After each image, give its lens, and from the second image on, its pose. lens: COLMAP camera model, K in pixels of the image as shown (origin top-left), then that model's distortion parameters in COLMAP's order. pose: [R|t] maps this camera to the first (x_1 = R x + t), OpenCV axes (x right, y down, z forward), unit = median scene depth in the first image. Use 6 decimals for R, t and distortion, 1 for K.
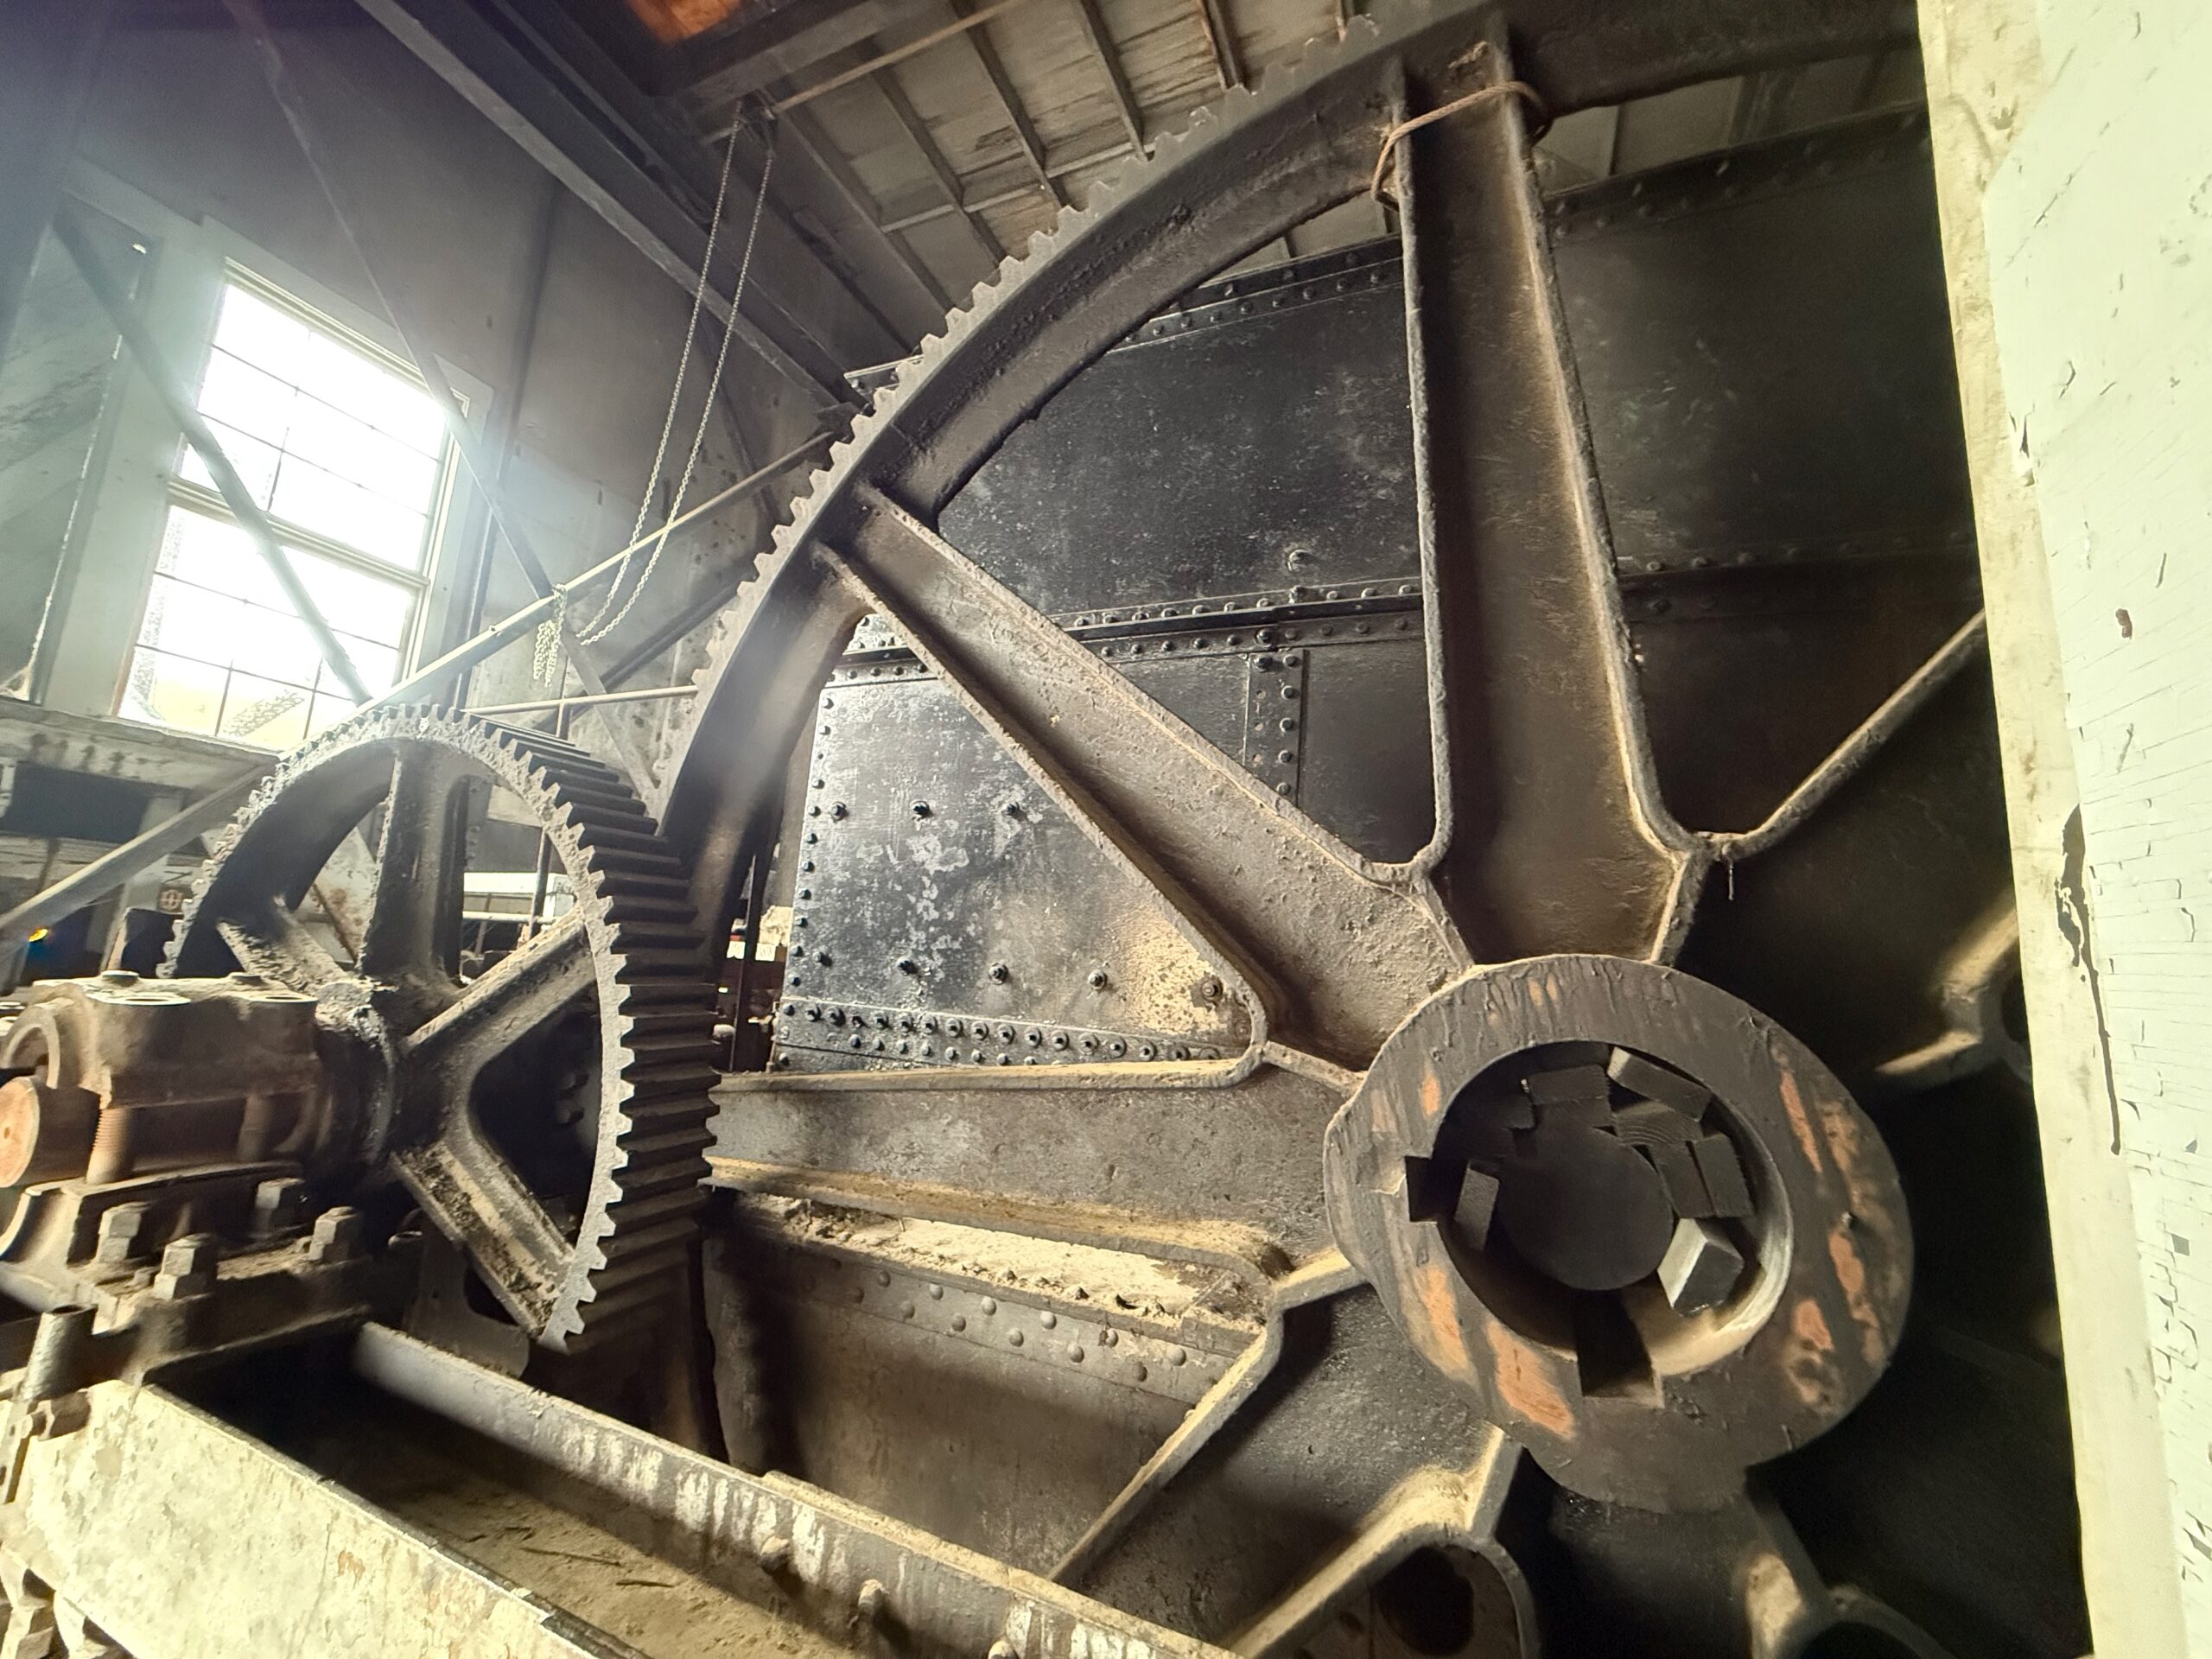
lens RADIAL K [[875.9, 0, 1104.5], [0, 875.9, 830.2], [0, 0, 1]] dist [0.000505, -0.000159]
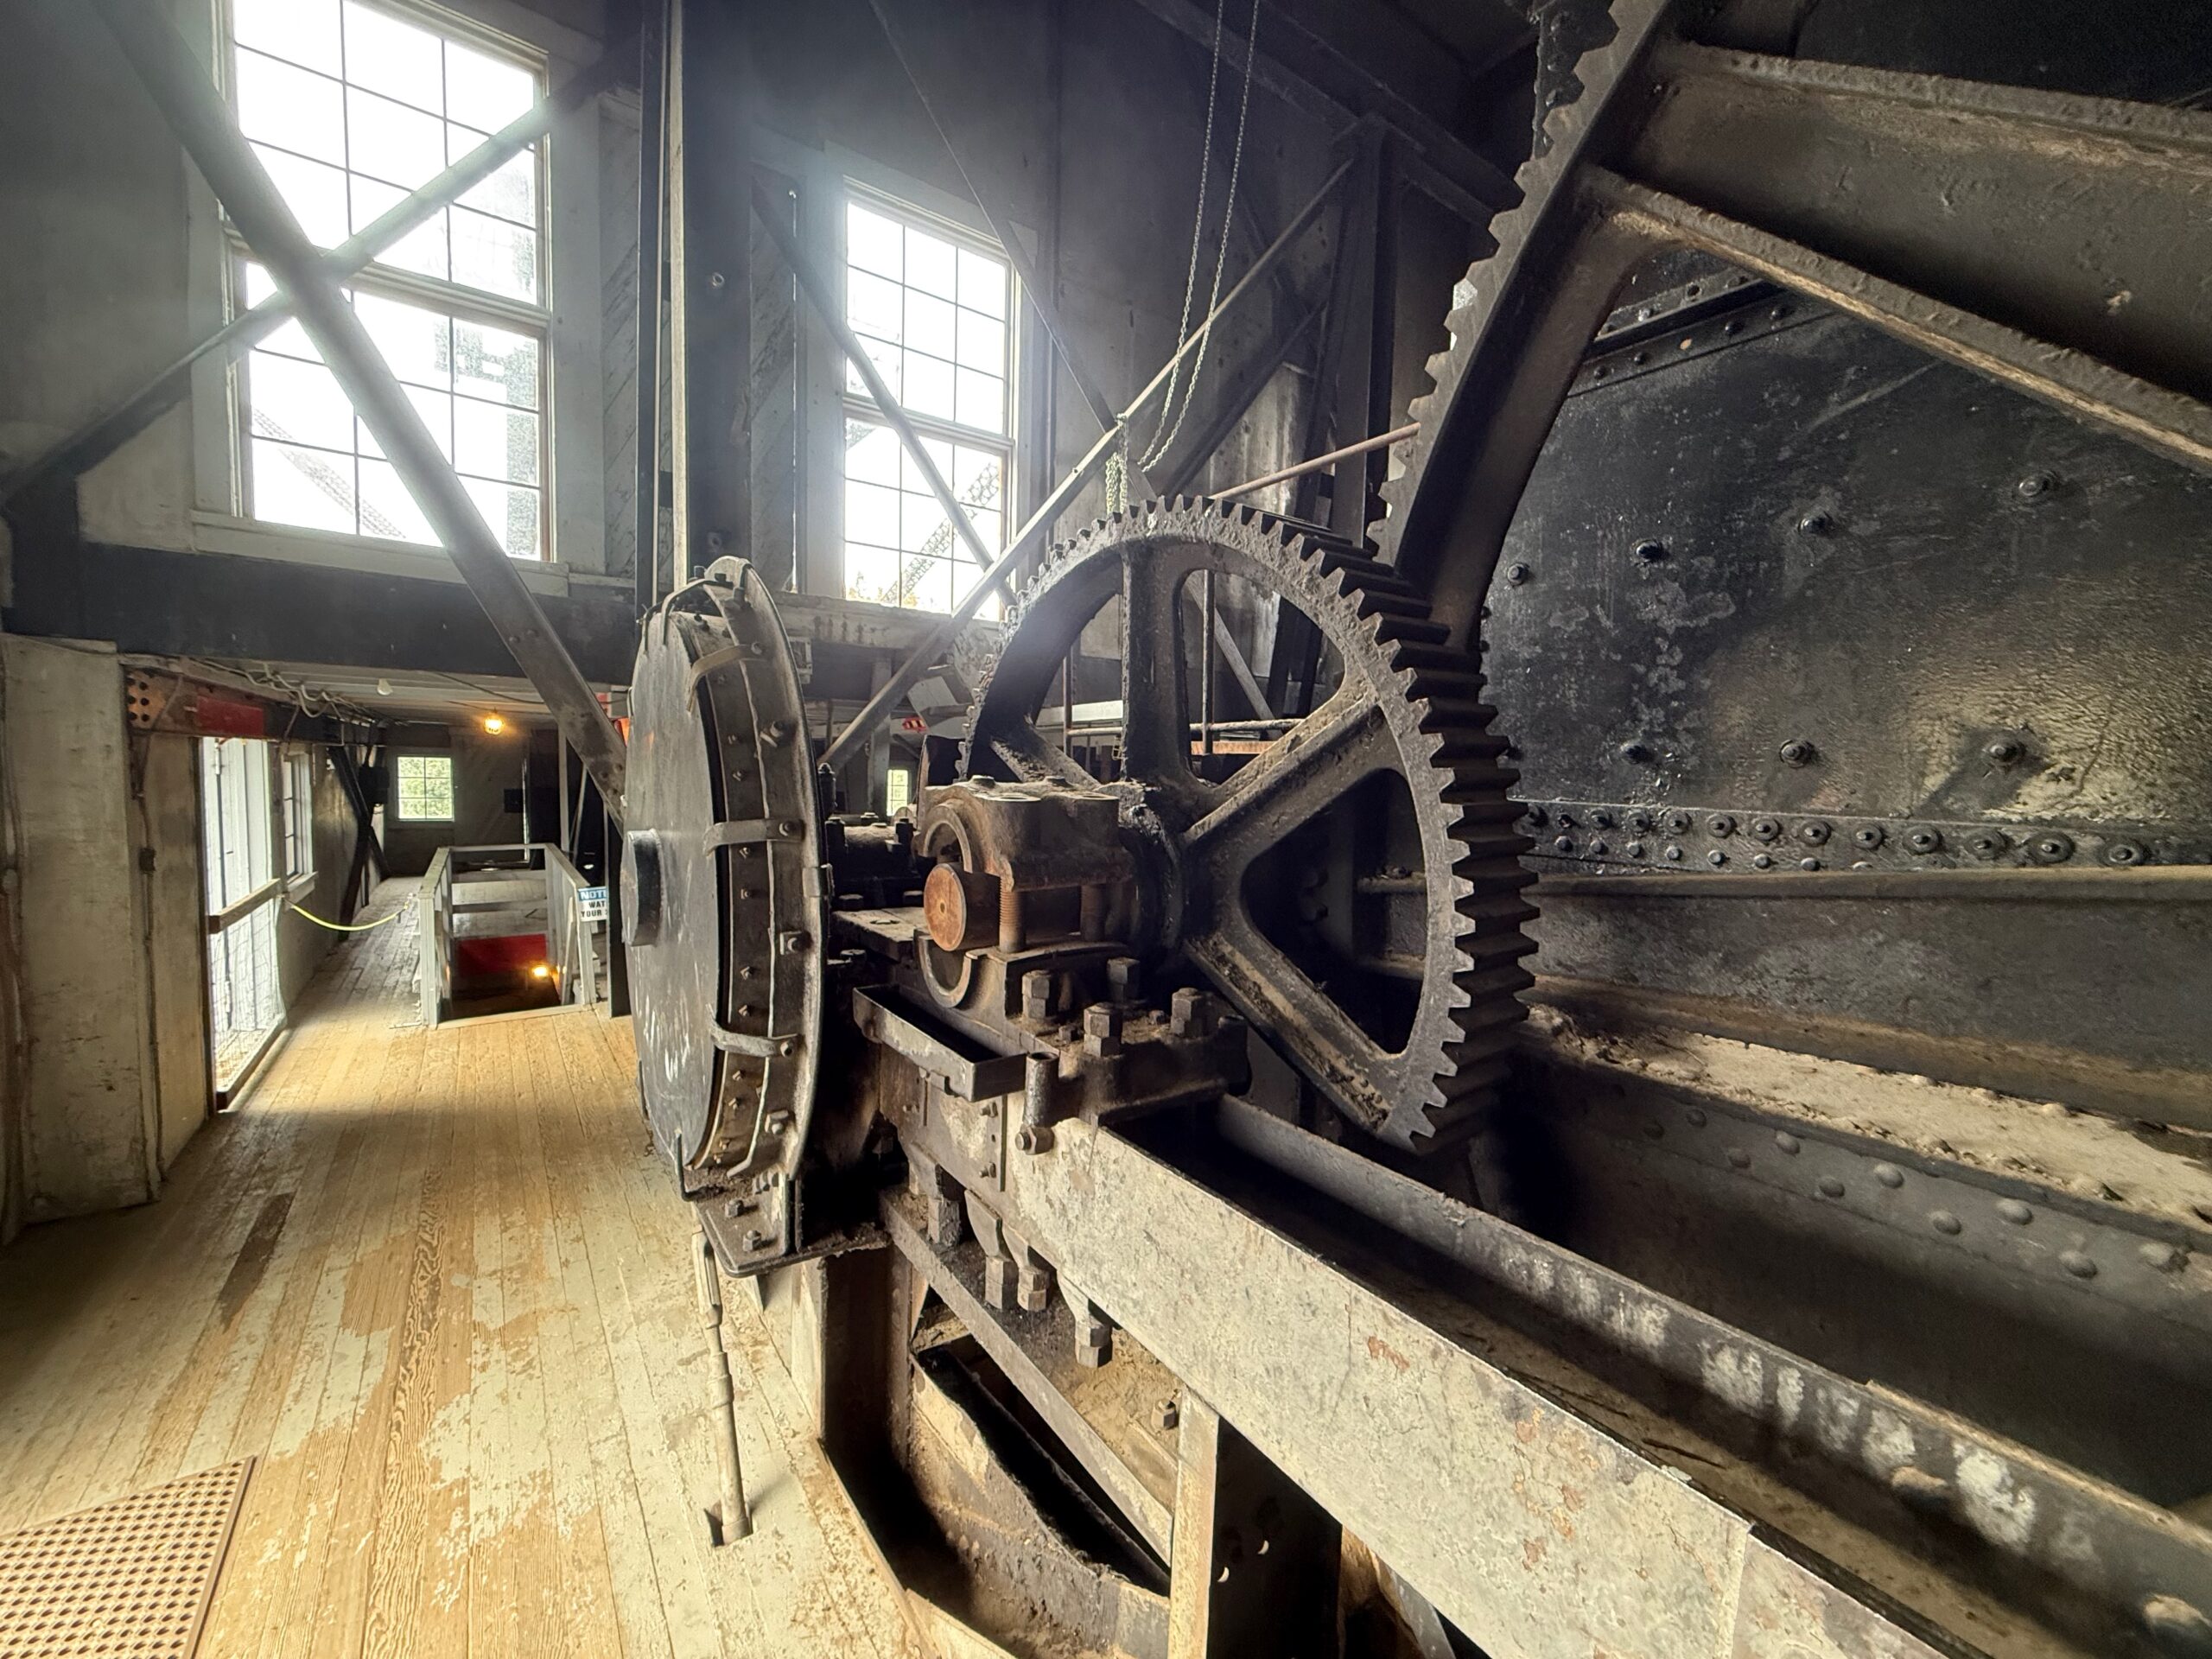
lens RADIAL K [[875.9, 0, 1099.6], [0, 875.9, 827.6], [0, 0, 1]] dist [0.000505, -0.000159]
pose [[0.859402, -0.011222, -0.511178, -0.351933], [0.113433, 0.979030, 0.169214, 0.044094], [0.498559, -0.203407, 0.842653, 0.086024]]
